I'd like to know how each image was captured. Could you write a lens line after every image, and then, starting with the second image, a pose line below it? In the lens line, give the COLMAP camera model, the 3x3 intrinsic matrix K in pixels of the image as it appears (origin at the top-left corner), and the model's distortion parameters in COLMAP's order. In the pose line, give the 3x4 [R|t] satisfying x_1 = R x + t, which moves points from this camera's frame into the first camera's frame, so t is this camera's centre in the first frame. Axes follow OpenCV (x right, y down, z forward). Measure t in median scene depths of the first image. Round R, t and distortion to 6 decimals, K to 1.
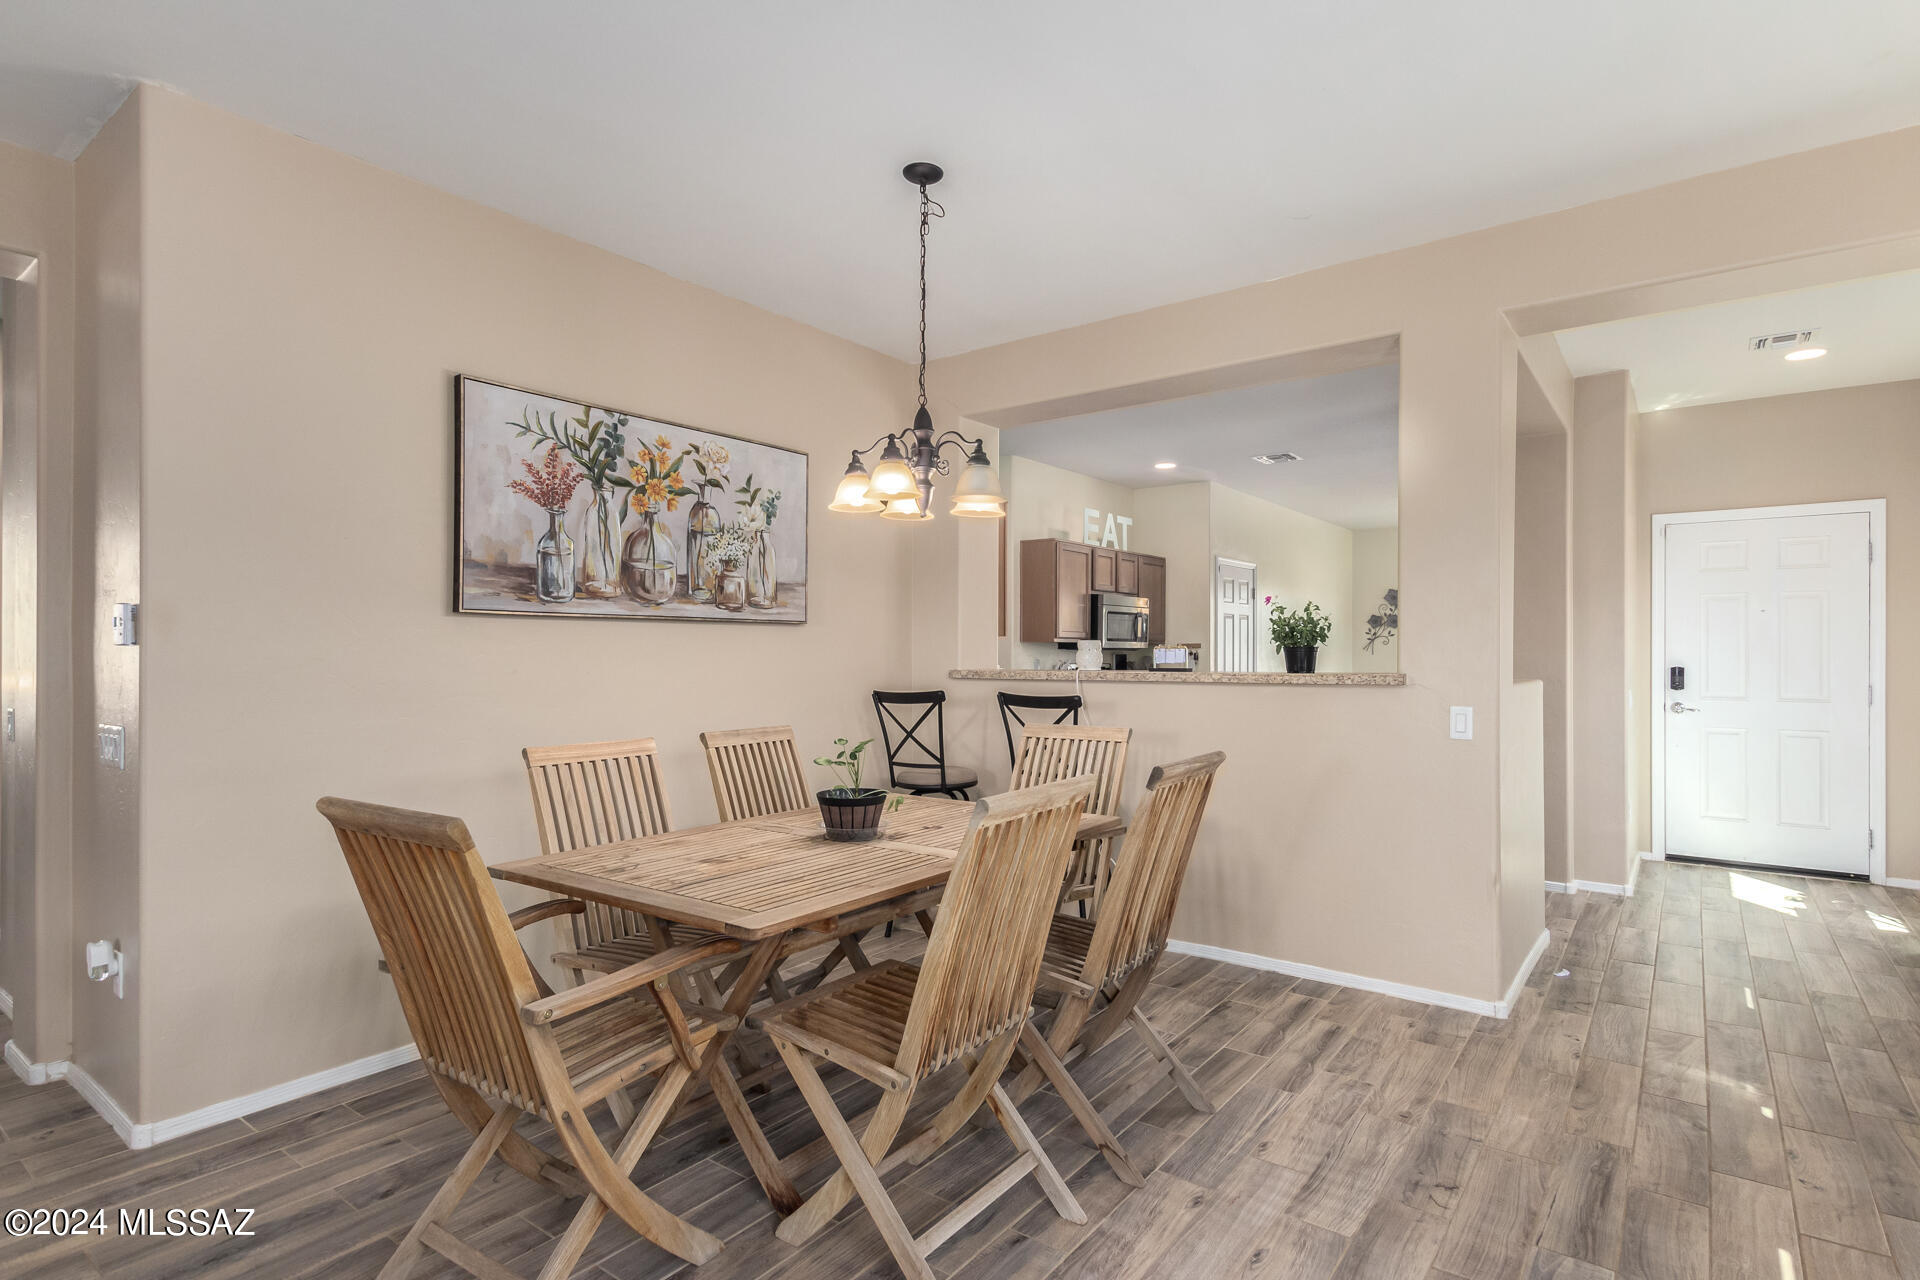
lens RADIAL K [[938.1, 0, 964.2], [0, 938.1, 642.9], [0, 0, 1]] dist [0.006679, 0.002108]
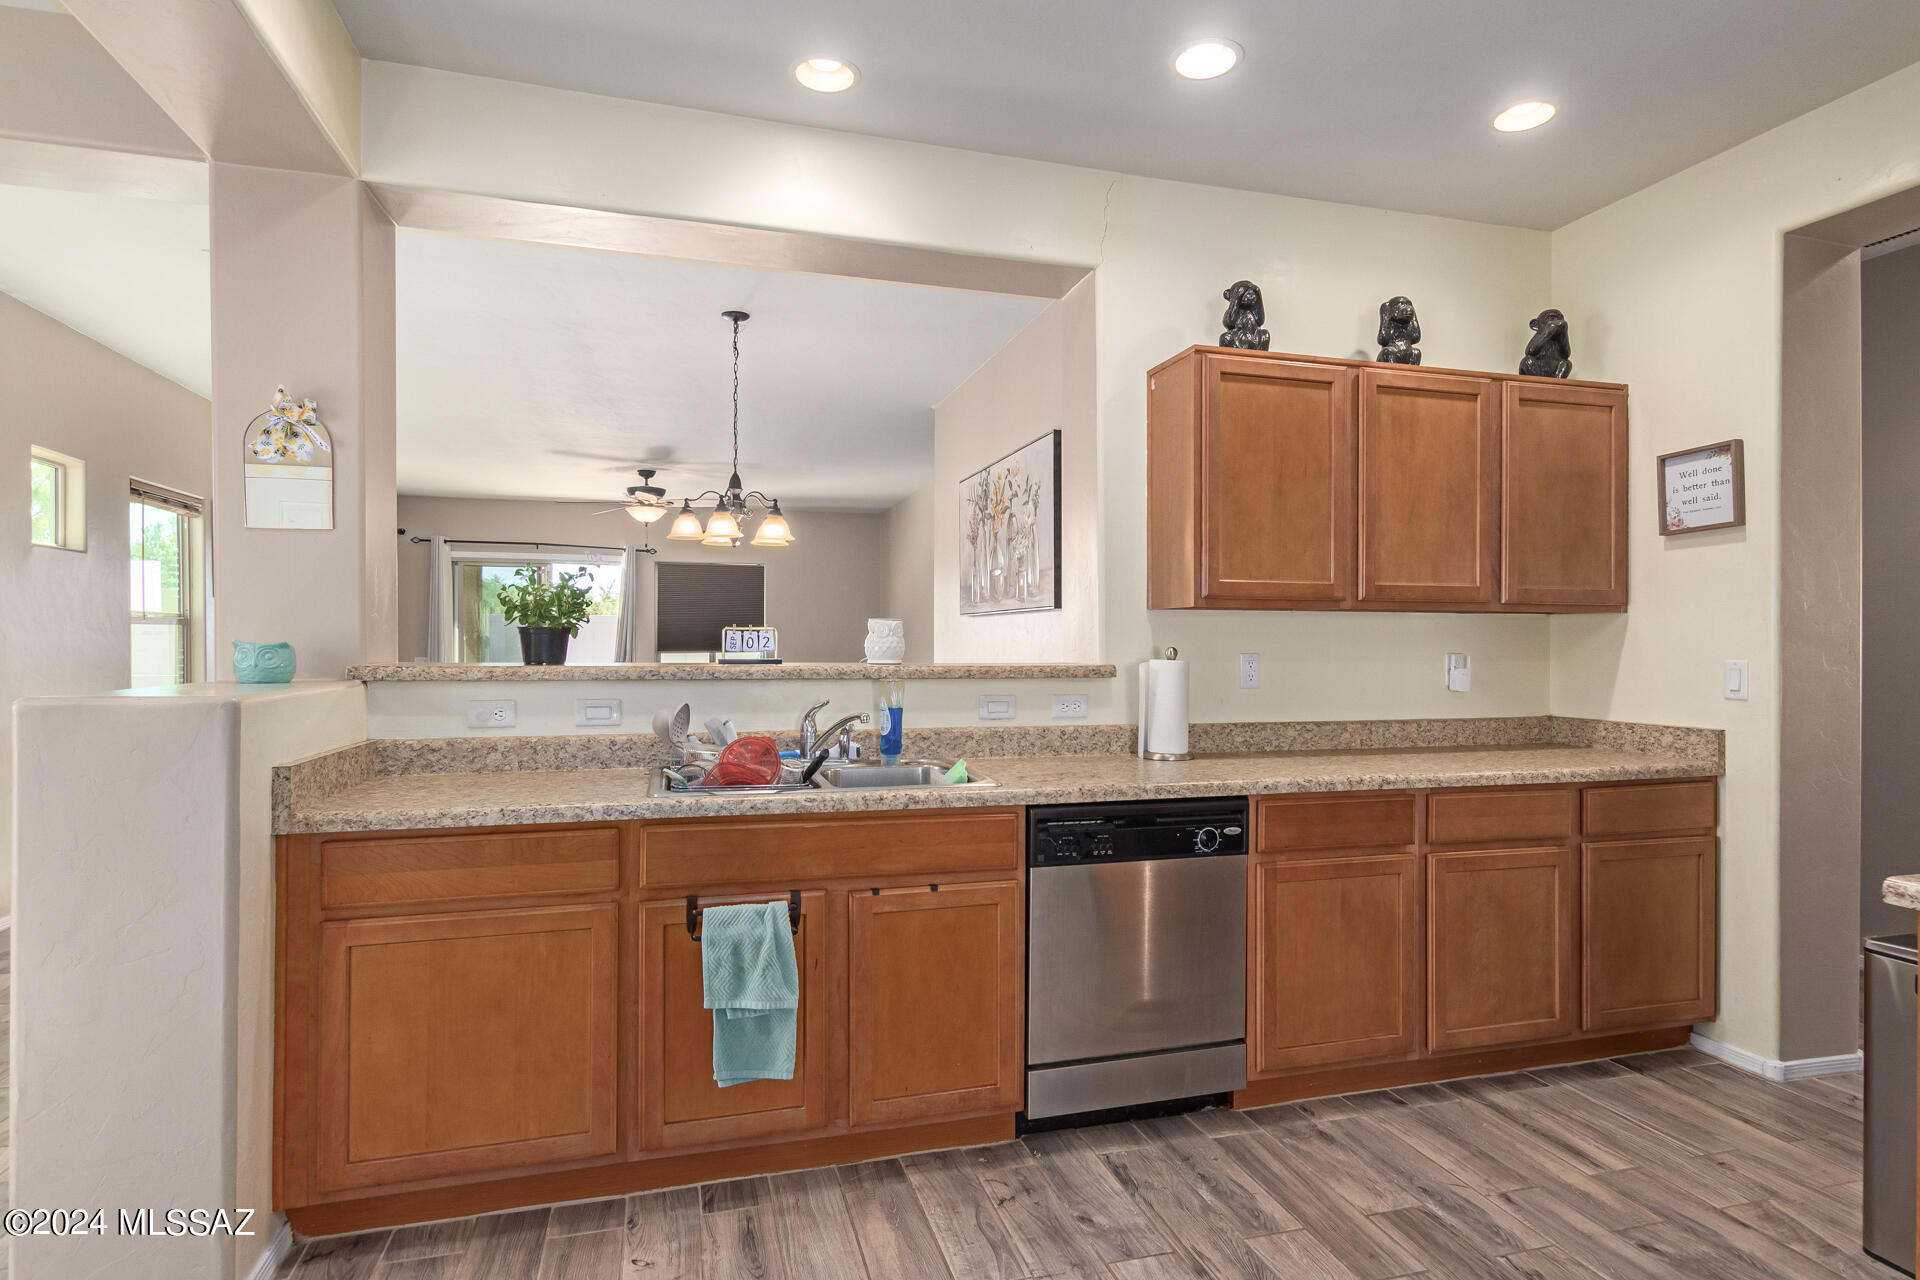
lens RADIAL K [[1050.0, 0, 969.4], [0, 1050.0, 640.8], [0, 0, 1]] dist [0.021616, -0.010293]
pose [[-0.597004, -0.004106, -0.802228, 0.316201], [0.002077, 0.999976, -0.006664, 0.008451], [0.802236, -0.005645, -0.596981, 0.669129]]
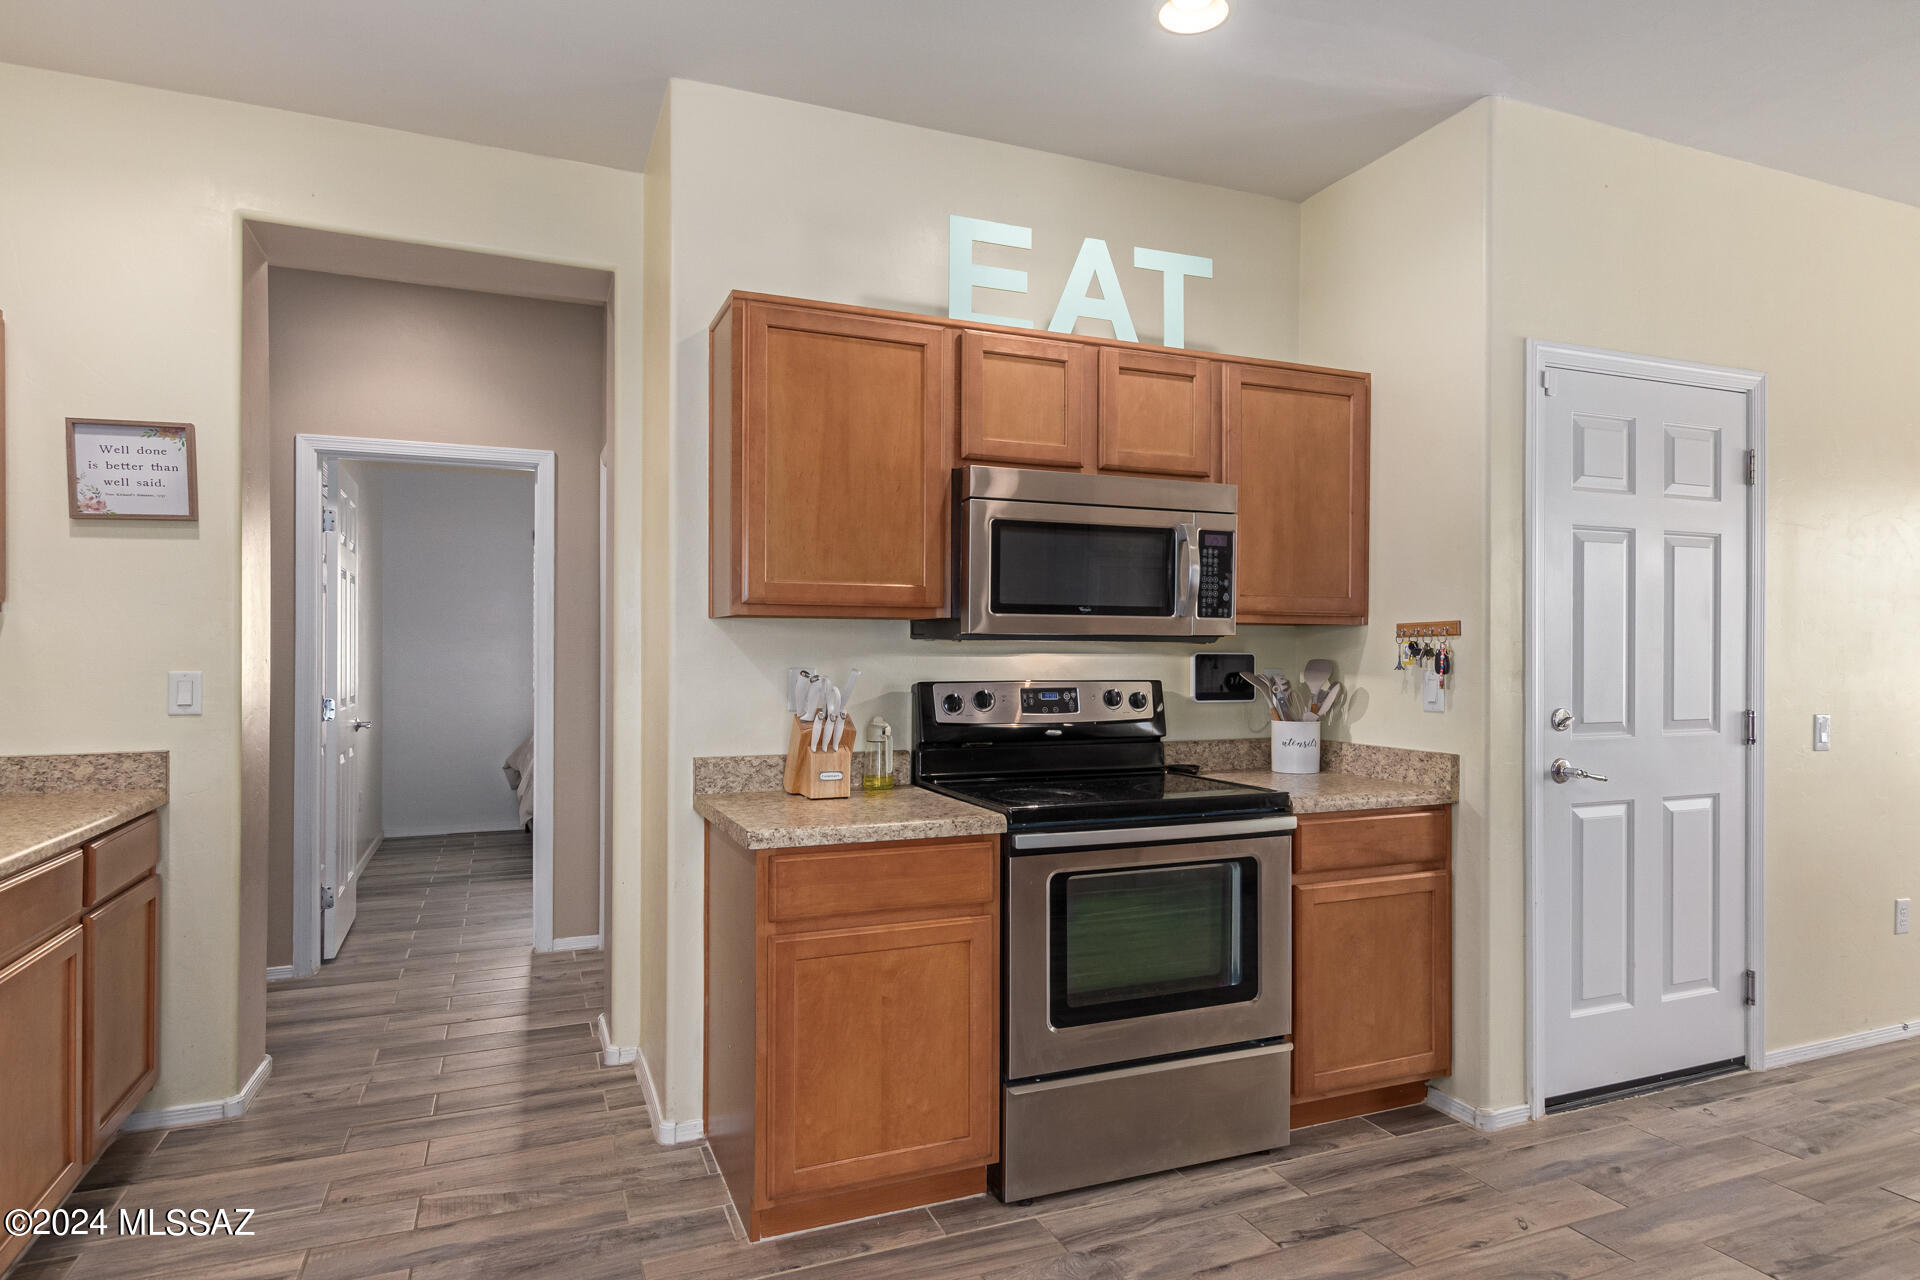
lens RADIAL K [[1050.0, 0, 959.2], [0, 1050.0, 654.9], [0, 0, 1]] dist [0.021616, -0.010293]
pose [[0.865209, 0.000340, -0.501411, 0.296278], [0.005438, 0.999935, 0.010062, 0.007923], [0.501382, -0.011432, 0.865151, 0.627950]]
